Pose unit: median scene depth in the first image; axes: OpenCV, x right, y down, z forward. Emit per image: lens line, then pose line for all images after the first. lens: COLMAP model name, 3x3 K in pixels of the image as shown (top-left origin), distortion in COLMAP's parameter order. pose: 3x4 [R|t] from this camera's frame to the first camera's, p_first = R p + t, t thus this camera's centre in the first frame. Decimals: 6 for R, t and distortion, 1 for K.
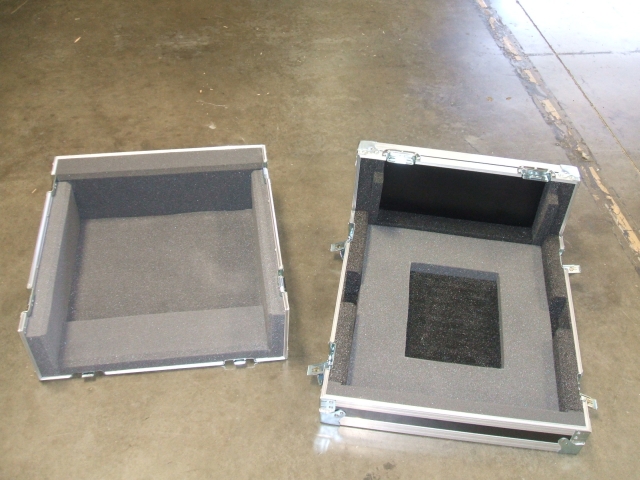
lens RADIAL K [[710.5, 0, 320.0], [0, 710.5, 240.0], [0, 0, 1]] dist [-0.090807, 0.042460]
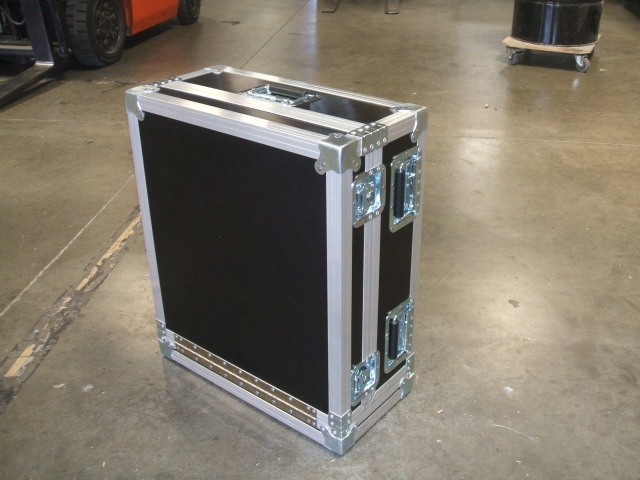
lens RADIAL K [[710.5, 0, 320.0], [0, 710.5, 240.0], [0, 0, 1]] dist [-0.090807, 0.042460]
pose [[-0.963568, -0.162207, 0.212661, -0.121928], [0.152657, 0.319337, 0.935265, -1.159197], [-0.219617, 0.933656, -0.282941, 1.416054]]
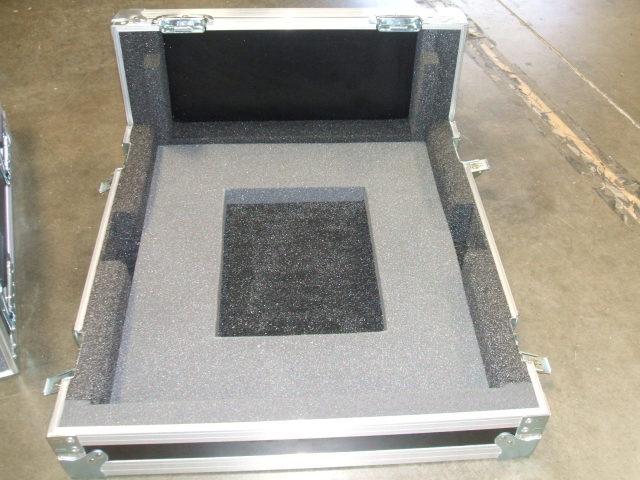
lens RADIAL K [[710.5, 0, 320.0], [0, 710.5, 240.0], [0, 0, 1]] dist [-0.090807, 0.042460]
pose [[0.982207, -0.145434, 0.118819, 0.132378], [0.146372, 0.989229, 0.000847, 0.089459], [-0.117663, 0.016560, 0.992916, 0.377739]]
